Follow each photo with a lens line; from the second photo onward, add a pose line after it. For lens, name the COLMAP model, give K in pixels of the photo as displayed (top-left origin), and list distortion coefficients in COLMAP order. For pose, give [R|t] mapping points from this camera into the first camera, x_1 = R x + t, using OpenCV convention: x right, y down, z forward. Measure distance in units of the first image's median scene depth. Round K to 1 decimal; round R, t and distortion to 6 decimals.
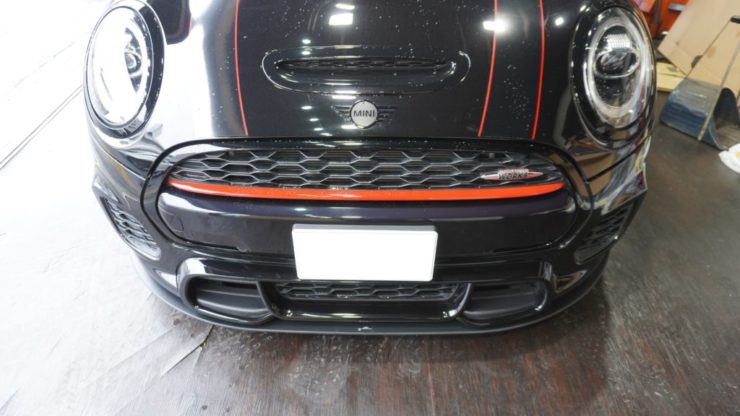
lens RADIAL K [[492.6, 0, 370.0], [0, 492.6, 208.0], [0, 0, 1]] dist [-0.054437, 0.039275]
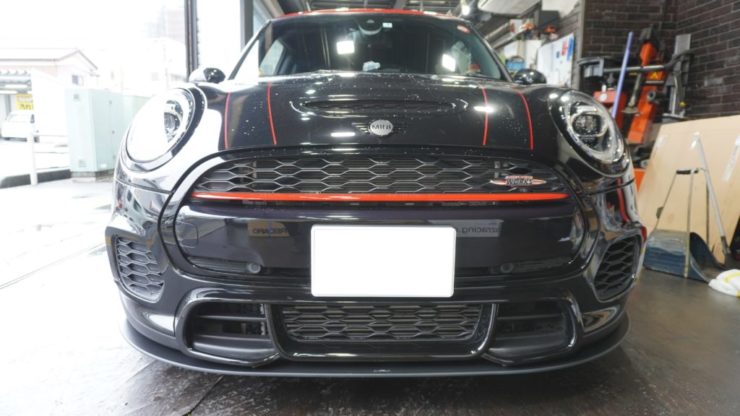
lens RADIAL K [[492.6, 0, 370.0], [0, 492.6, 208.0], [0, 0, 1]] dist [-0.054437, 0.039275]
pose [[0.999284, 0.003230, 0.037687, -0.070840], [0.016365, 0.861358, -0.507734, 0.479174], [-0.034102, 0.507988, 0.860689, 0.102798]]
